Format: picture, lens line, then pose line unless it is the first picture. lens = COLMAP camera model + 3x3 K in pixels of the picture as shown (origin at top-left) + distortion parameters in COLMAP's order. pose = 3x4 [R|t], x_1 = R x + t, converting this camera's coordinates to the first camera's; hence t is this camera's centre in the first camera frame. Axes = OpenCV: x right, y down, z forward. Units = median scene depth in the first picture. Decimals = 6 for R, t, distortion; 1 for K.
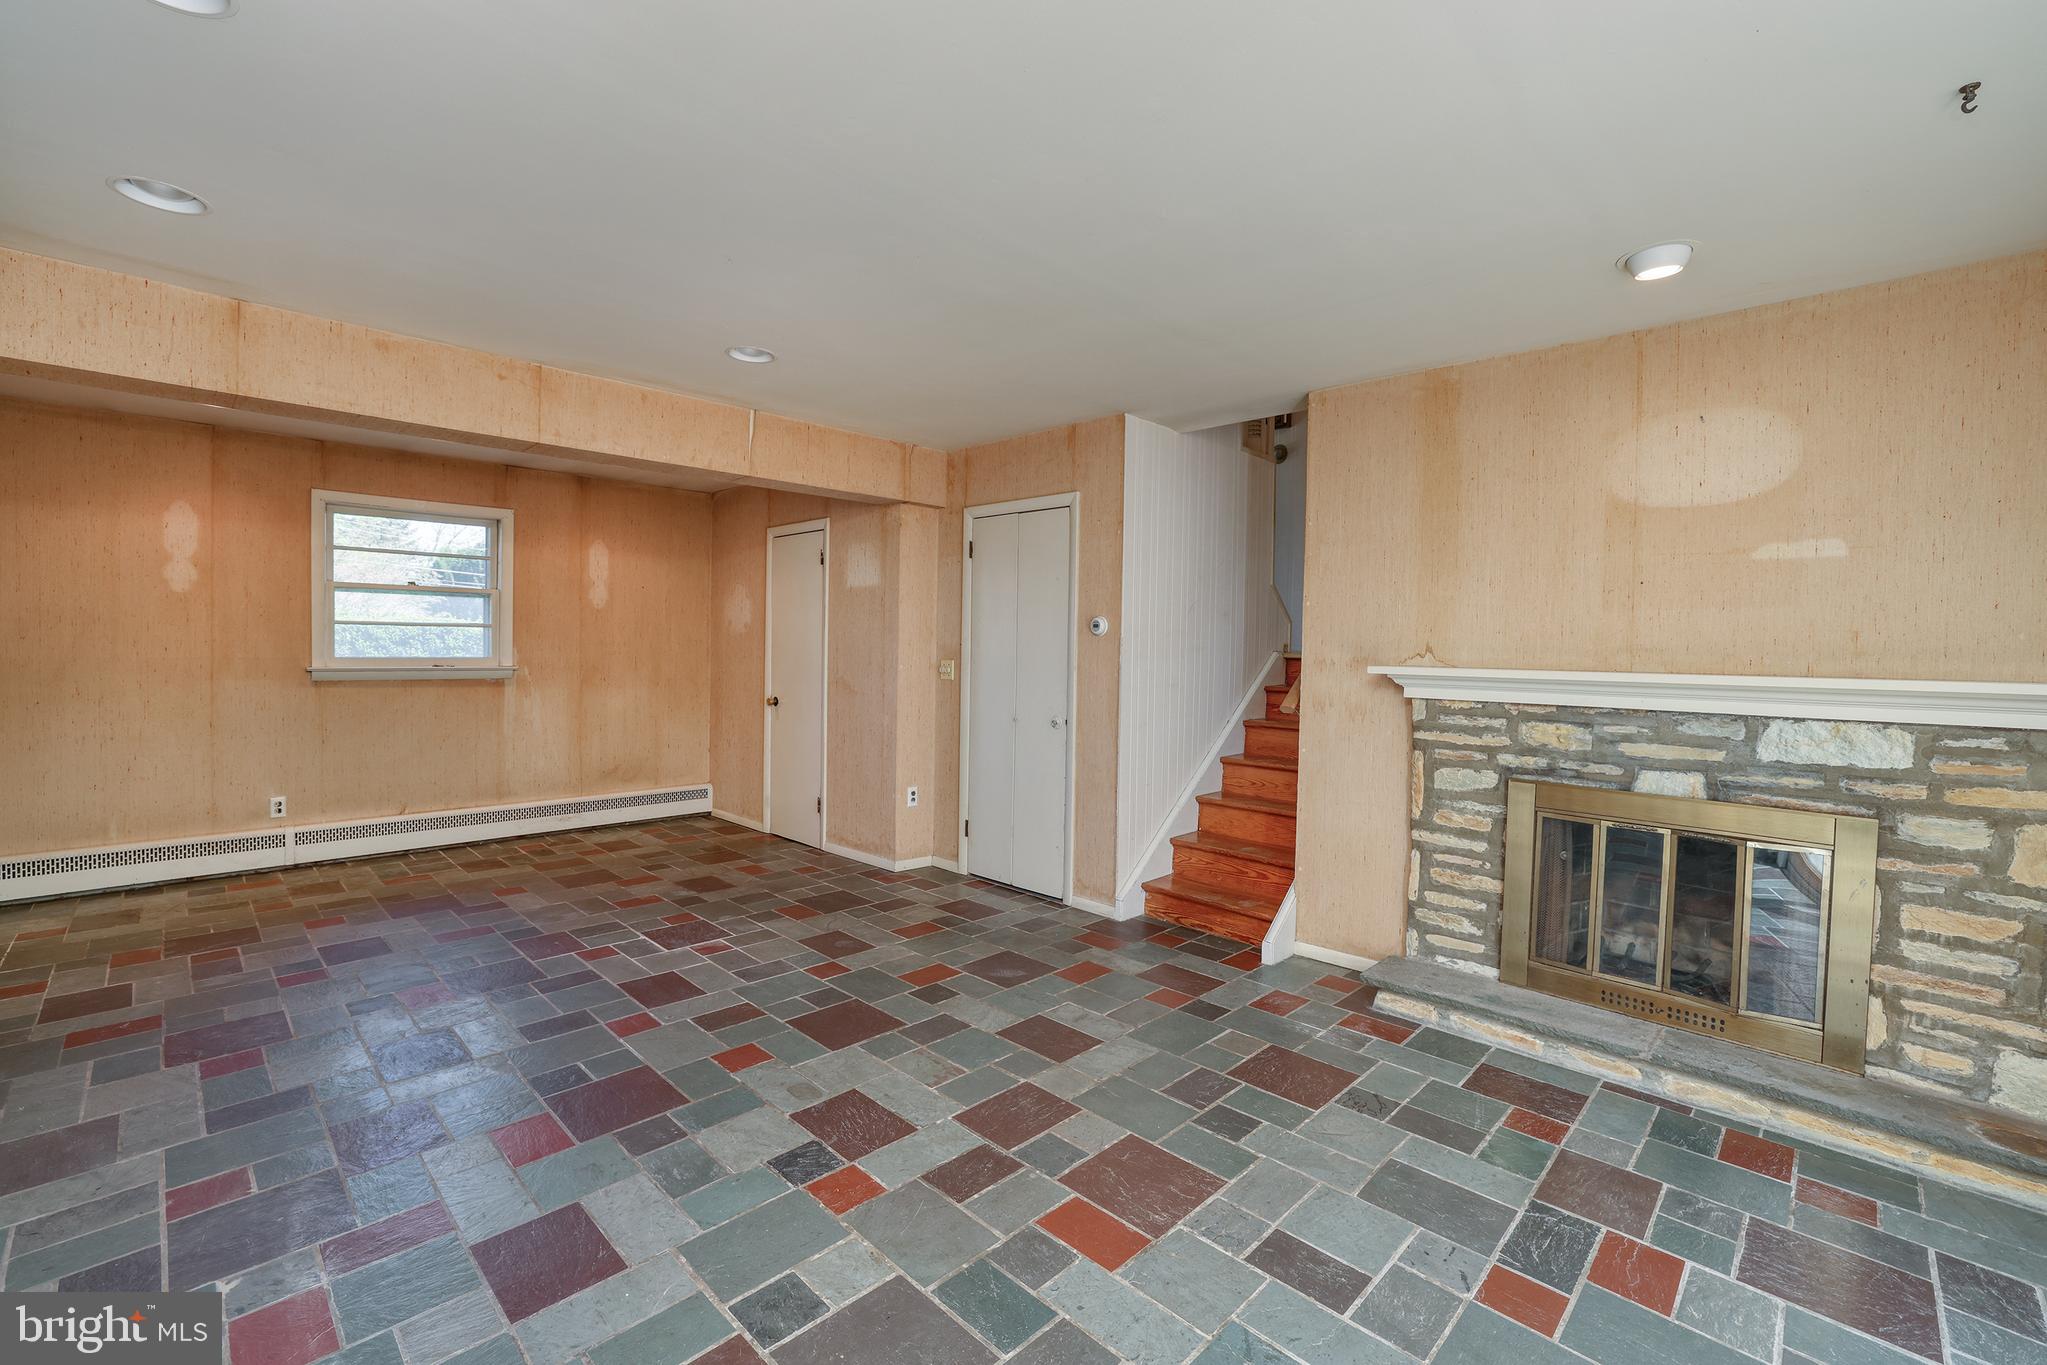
lens RADIAL K [[875.7, 0, 1023.7], [0, 875.7, 672.6], [0, 0, 1]] dist [-0.054378, 0.020321]
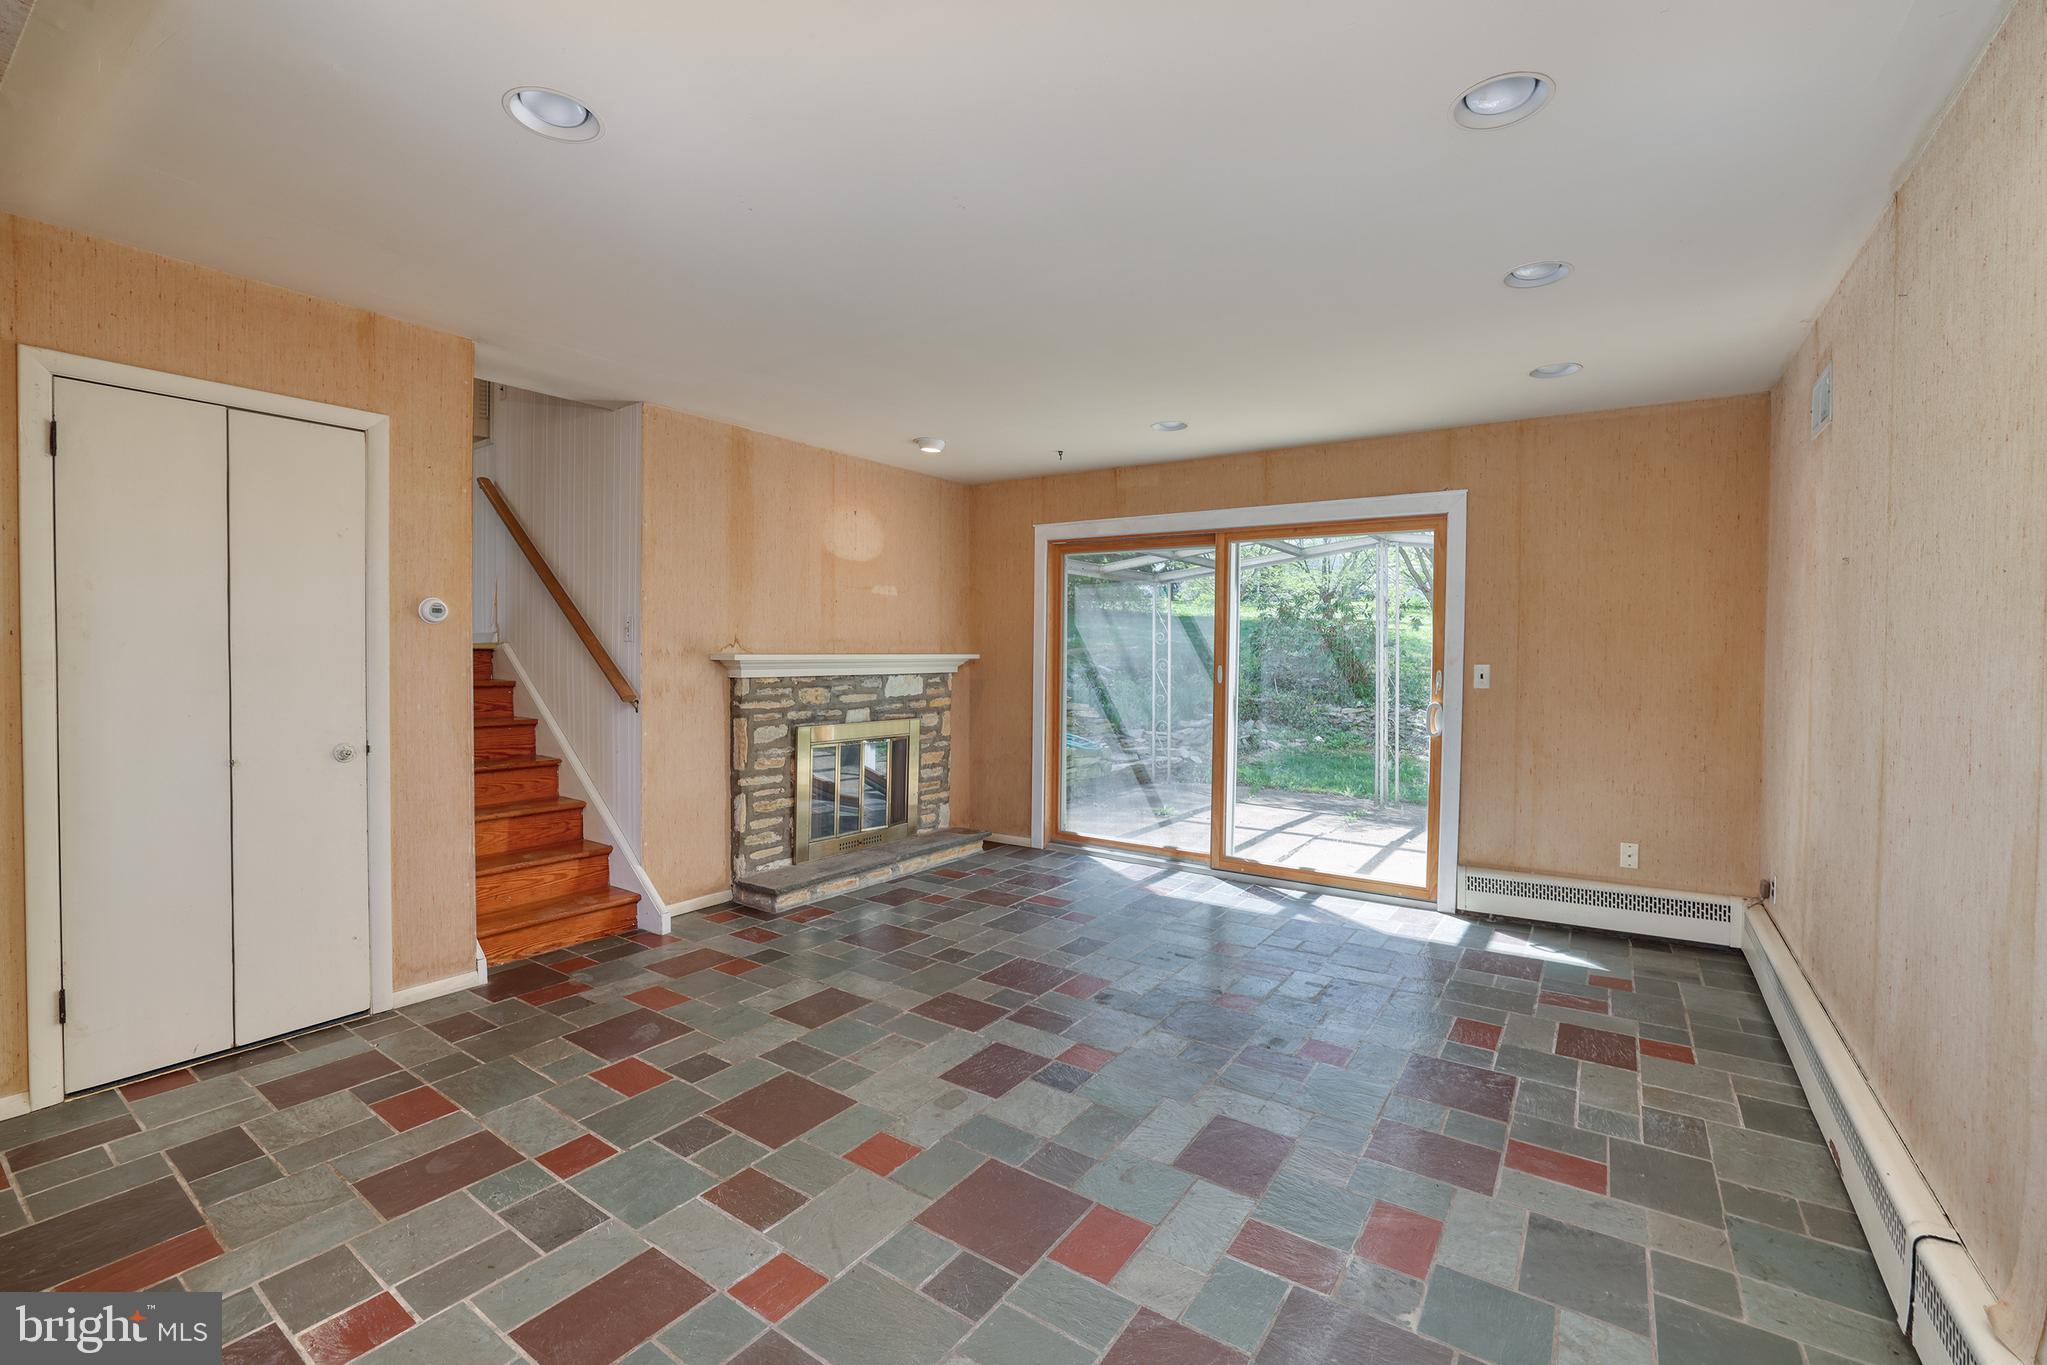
lens RADIAL K [[875.7, 0, 1023.7], [0, 875.7, 672.6], [0, 0, 1]] dist [-0.054378, 0.020321]
pose [[-0.175352, -0.045844, 0.983438, -1.008281], [0.014148, 0.998695, 0.049078, -0.041272], [-0.984404, 0.022519, -0.174475, 0.893007]]
